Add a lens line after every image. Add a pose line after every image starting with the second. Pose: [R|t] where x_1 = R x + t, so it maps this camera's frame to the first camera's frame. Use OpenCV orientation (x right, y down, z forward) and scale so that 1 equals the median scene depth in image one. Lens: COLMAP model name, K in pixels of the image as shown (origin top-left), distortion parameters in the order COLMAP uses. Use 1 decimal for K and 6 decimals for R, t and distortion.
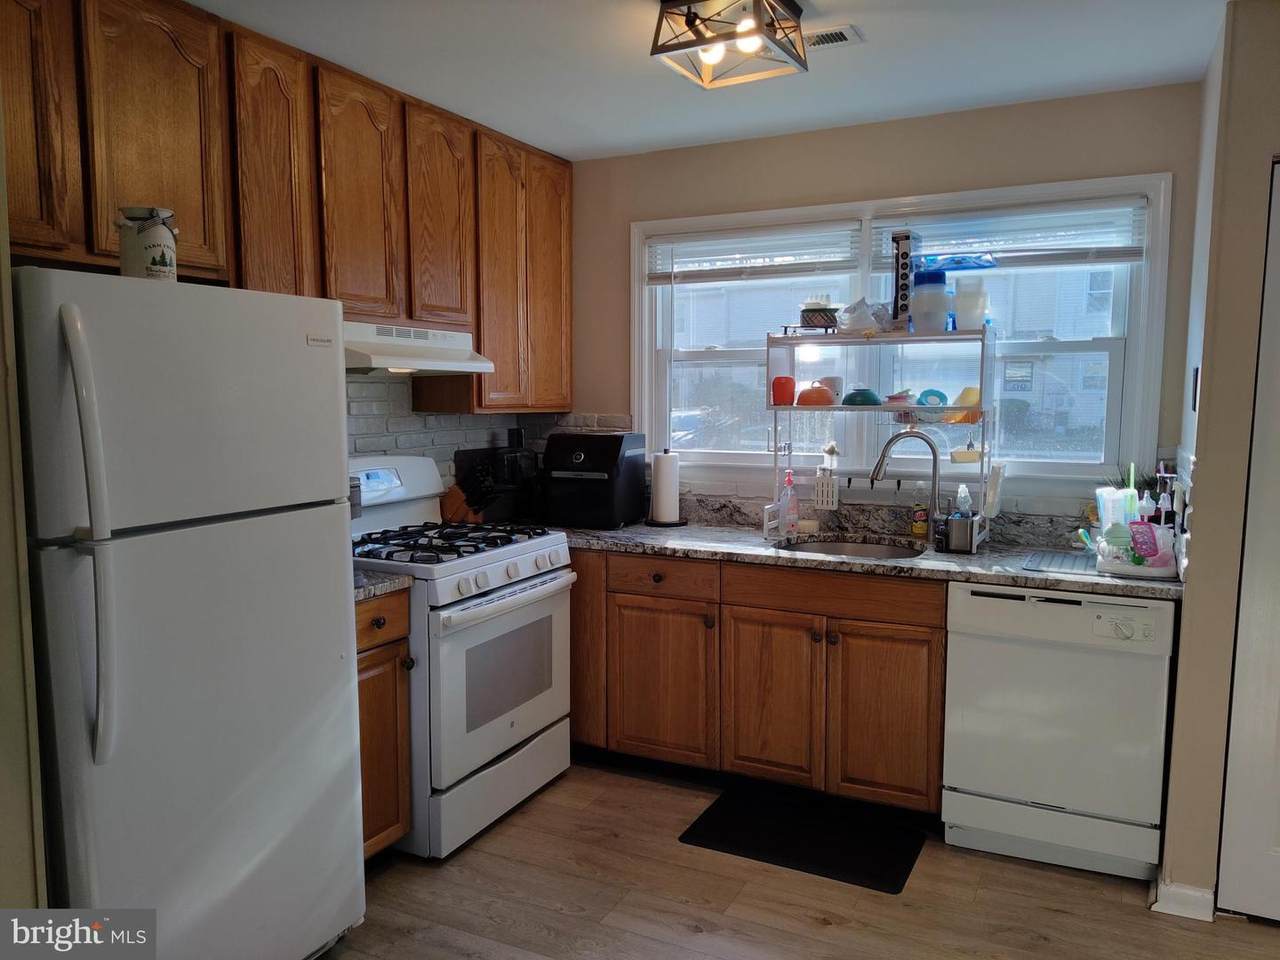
lens RADIAL K [[943.4, 0, 660.7], [0, 943.4, 501.5], [0, 0, 1]] dist [0.079520, -0.001531]
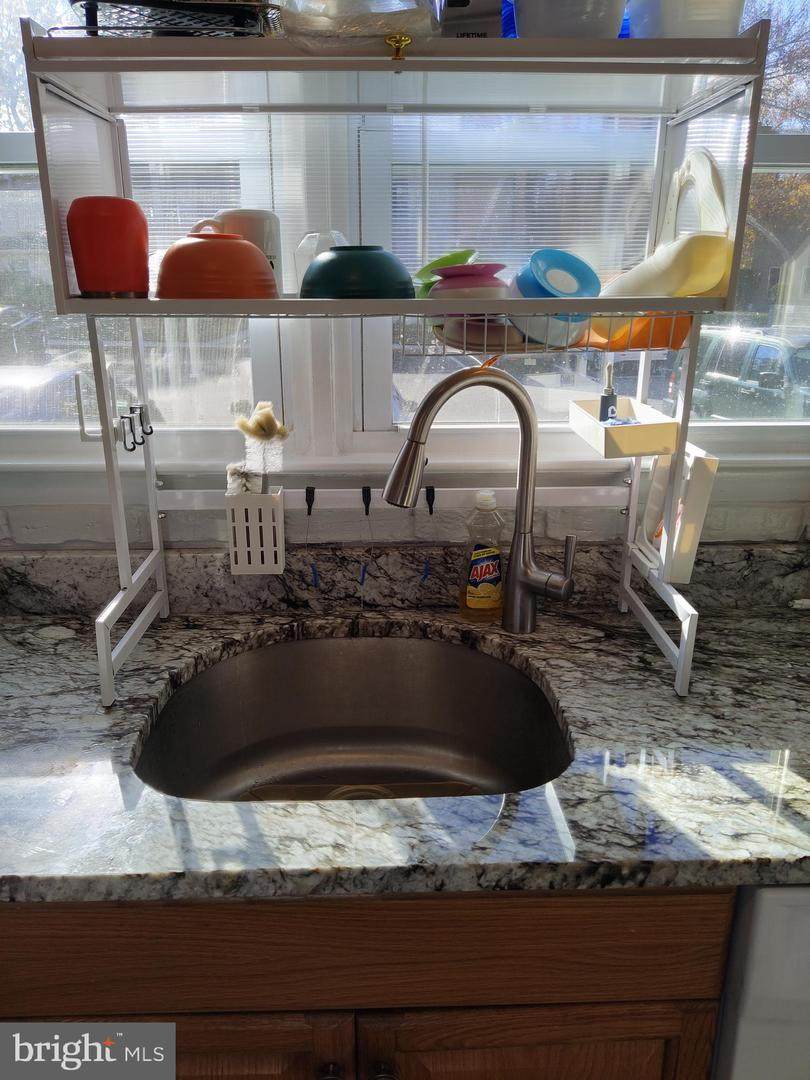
lens RADIAL K [[785.6, 0, 383.1], [0, 785.6, 540.6], [0, 0, 1]] dist [0.122183, -0.146437]
pose [[0.893556, -0.140379, 0.426441, 0.088477], [0.057204, 0.977716, 0.201987, -0.074382], [-0.445293, -0.156093, 0.881674, 0.741432]]
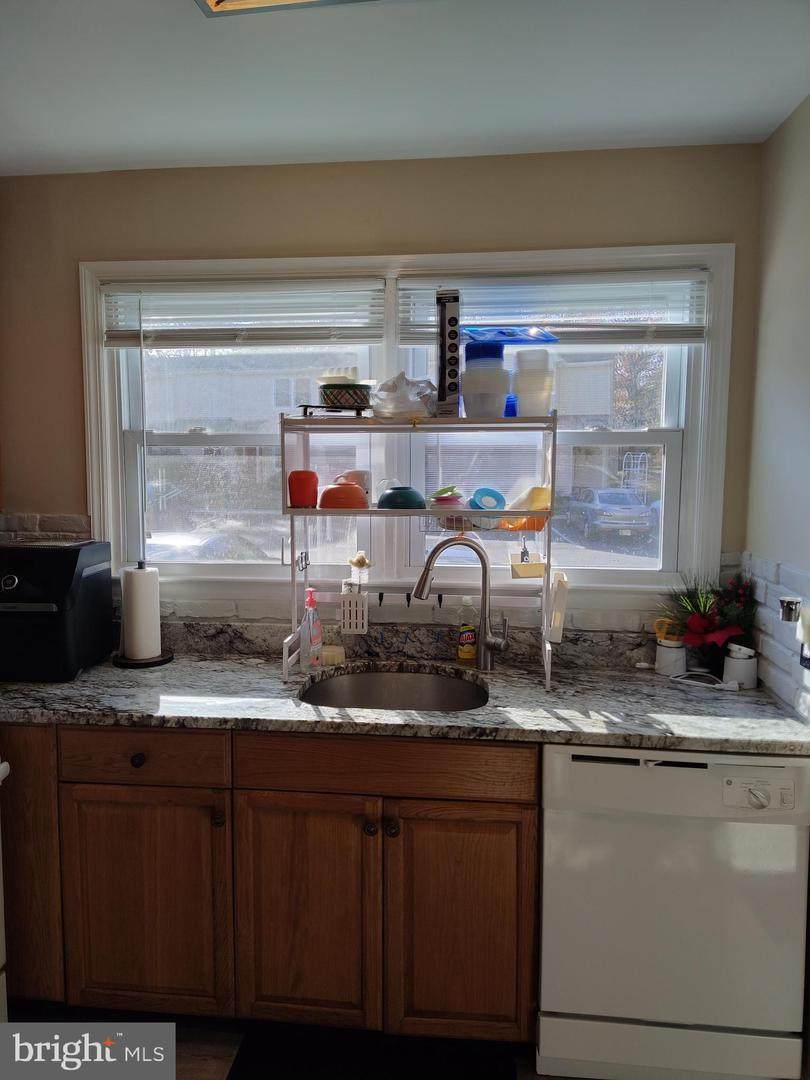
lens RADIAL K [[785.6, 0, 383.1], [0, 785.6, 540.6], [0, 0, 1]] dist [0.122183, -0.146437]
pose [[0.947231, -0.030711, 0.319077, -0.015088], [0.036328, 0.999272, -0.011664, -0.067321], [-0.318486, 0.022640, 0.947657, 0.381654]]
